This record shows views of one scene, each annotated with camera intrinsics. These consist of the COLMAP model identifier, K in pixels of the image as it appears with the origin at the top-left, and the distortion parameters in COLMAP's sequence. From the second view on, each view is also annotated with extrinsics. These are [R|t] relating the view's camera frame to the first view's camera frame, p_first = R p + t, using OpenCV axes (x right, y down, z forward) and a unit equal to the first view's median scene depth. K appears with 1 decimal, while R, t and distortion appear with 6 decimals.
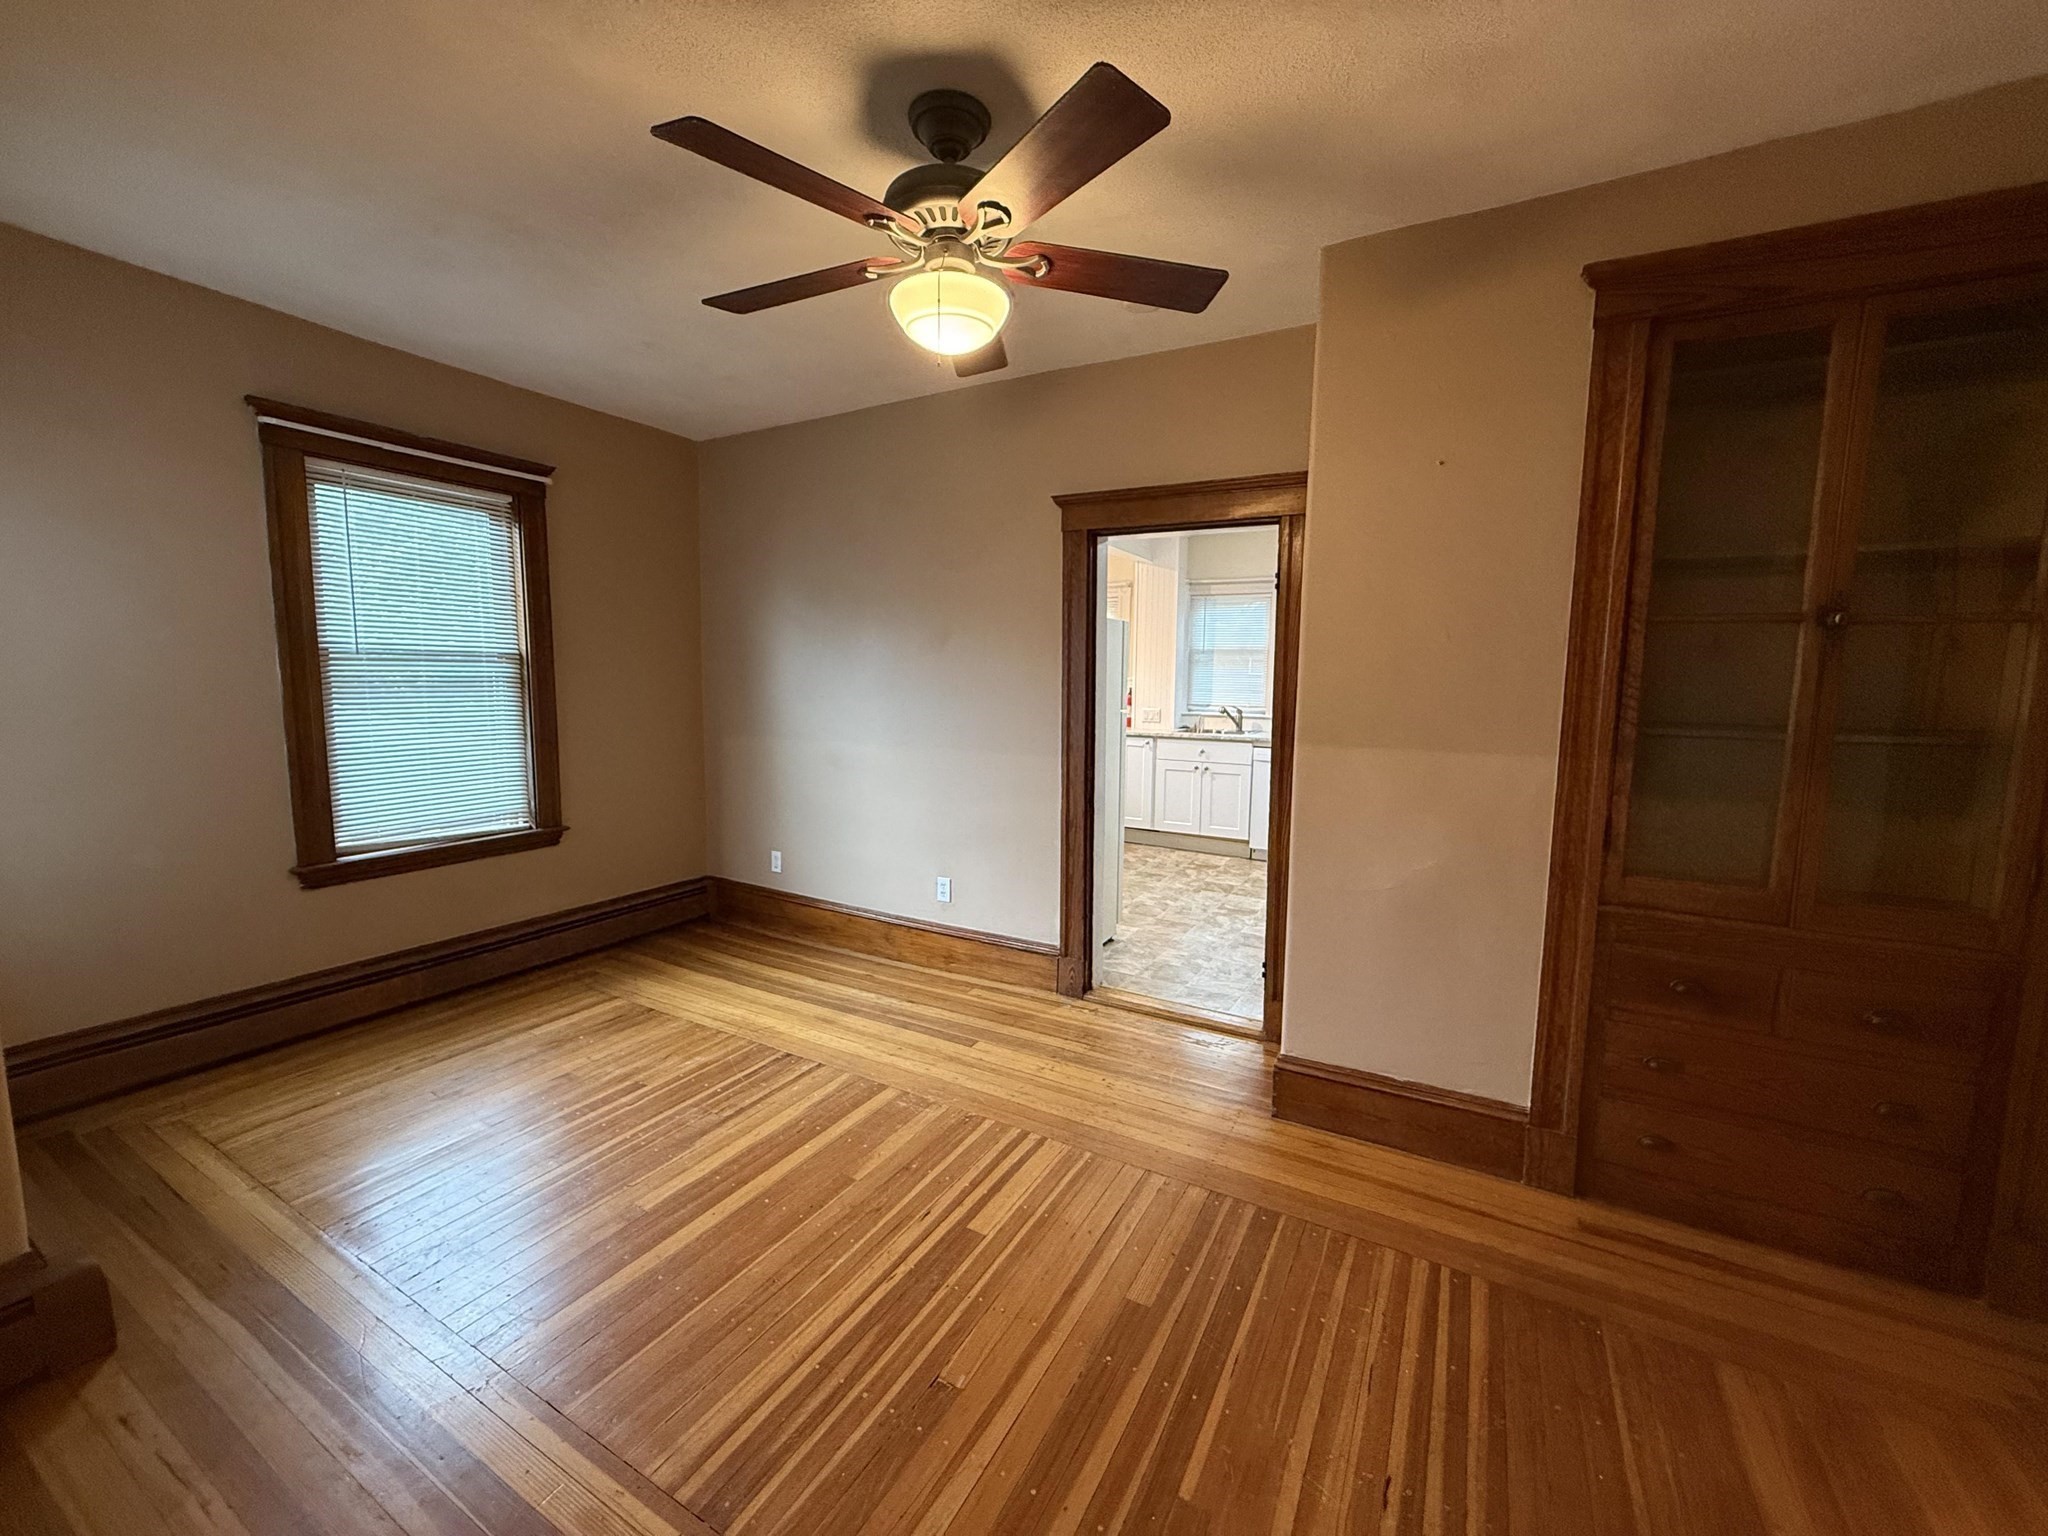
lens RADIAL K [[817.4, 0, 1017.2], [0, 817.4, 765.2], [0, 0, 1]] dist [0.002468, -0.000309]
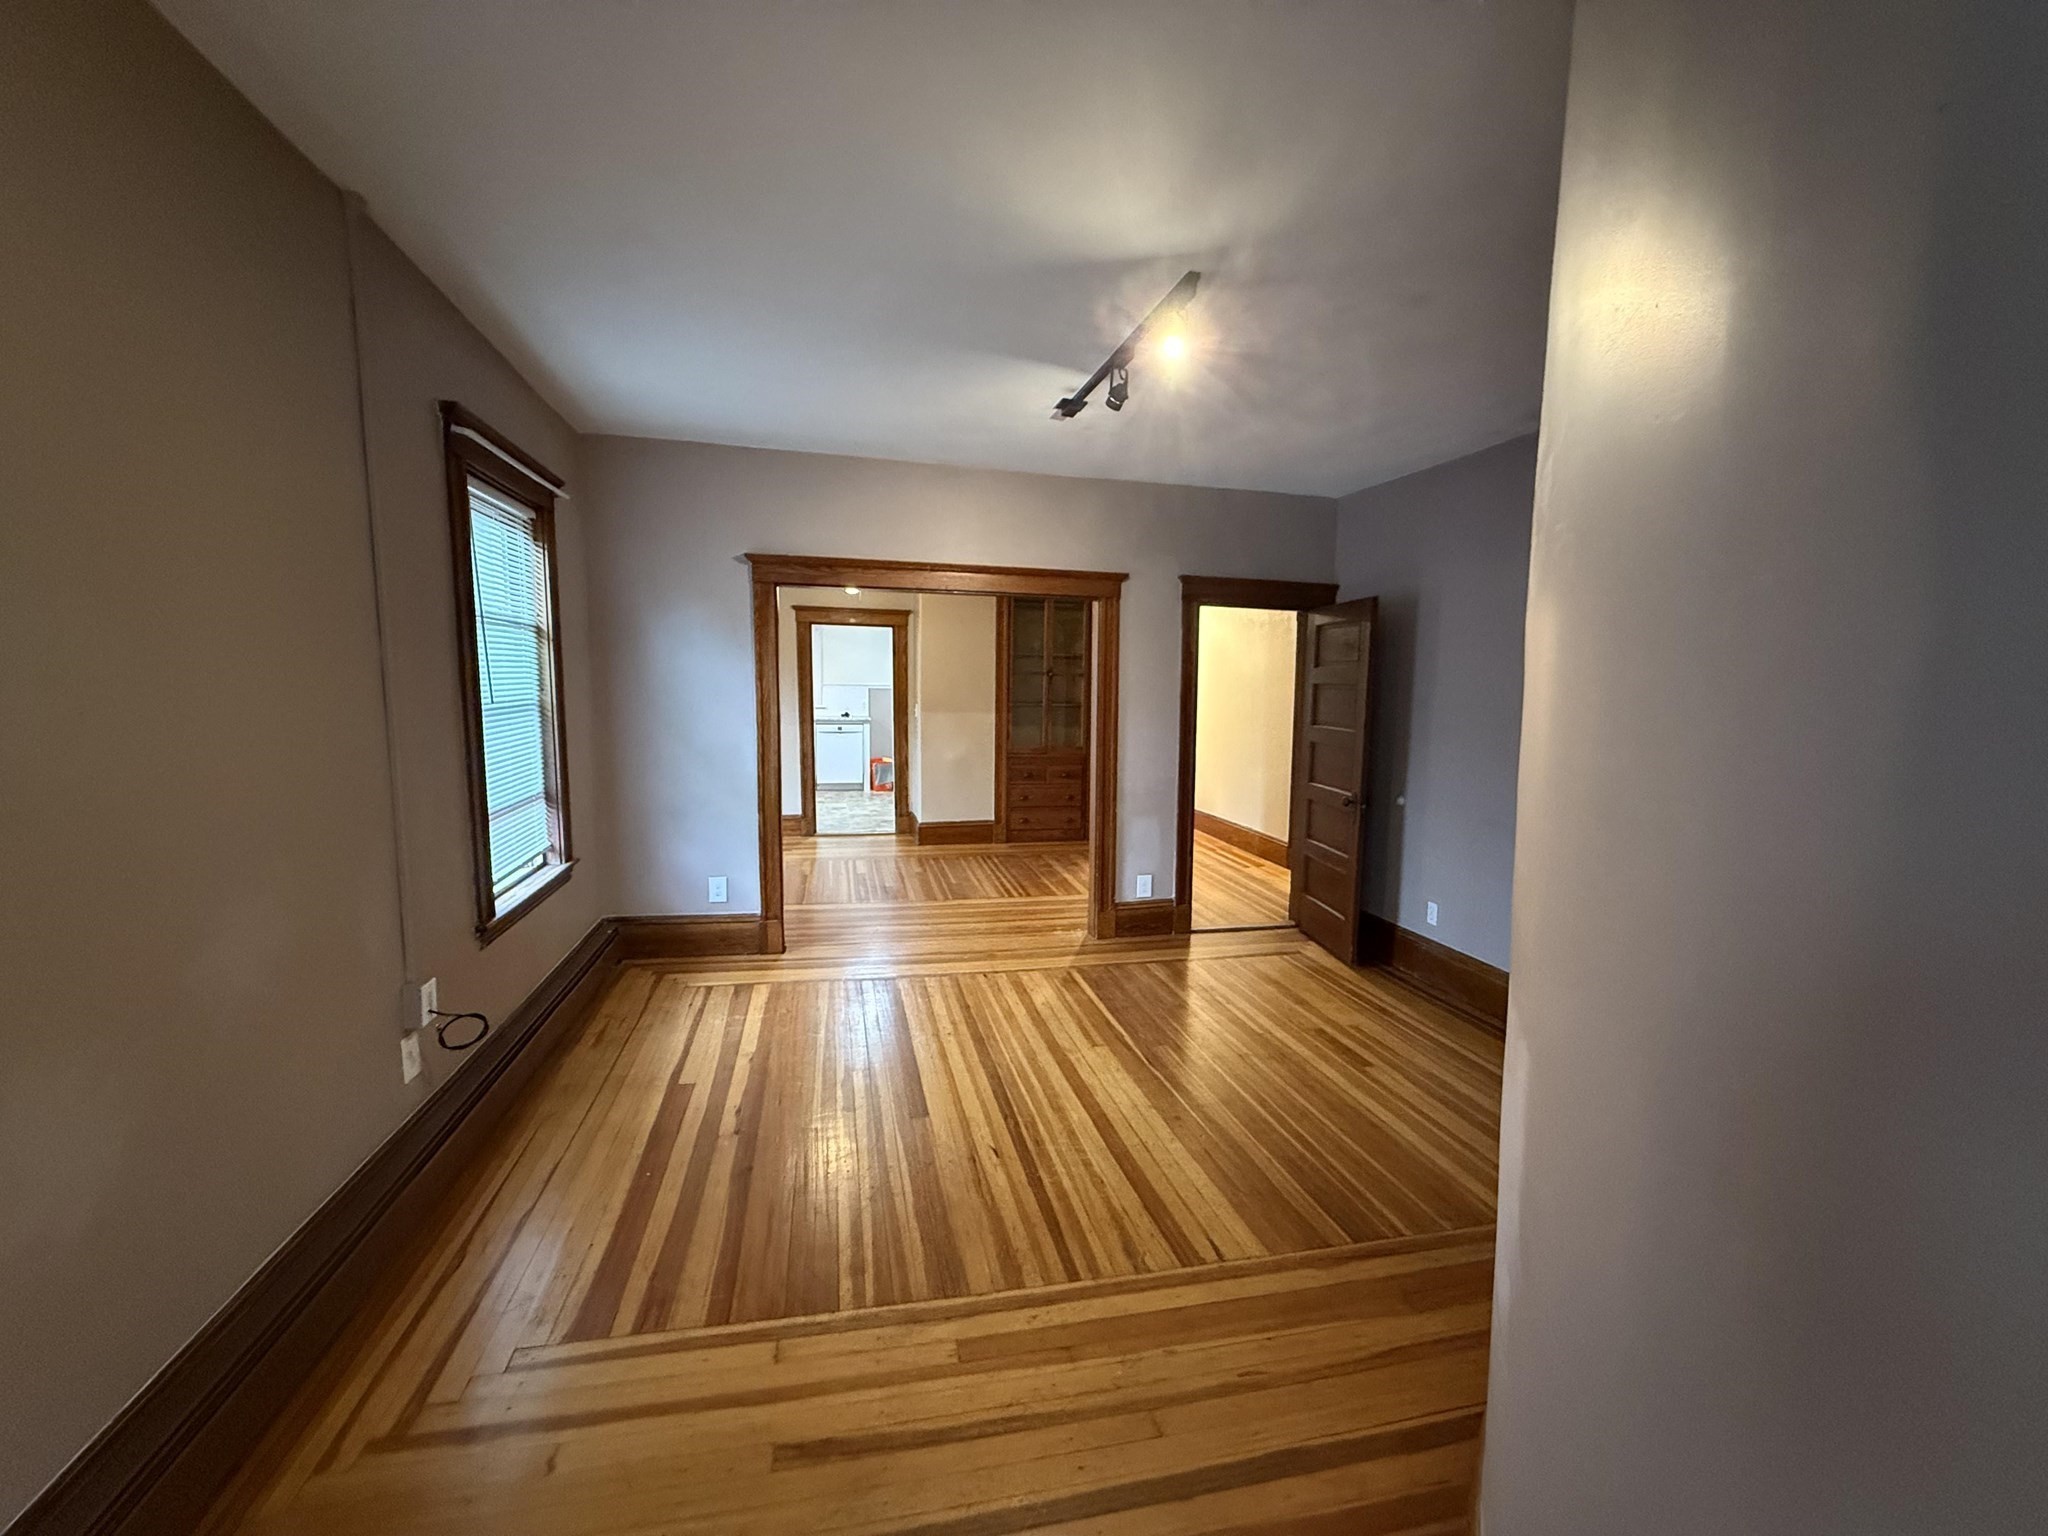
lens RADIAL K [[817.4, 0, 1015.4], [0, 817.4, 770.2], [0, 0, 1]] dist [0.002468, -0.000309]
pose [[0.745871, -0.074597, 0.661900, -1.085263], [0.066771, 0.997077, 0.037130, 0.075046], [-0.662736, 0.016501, 0.748672, -1.122471]]
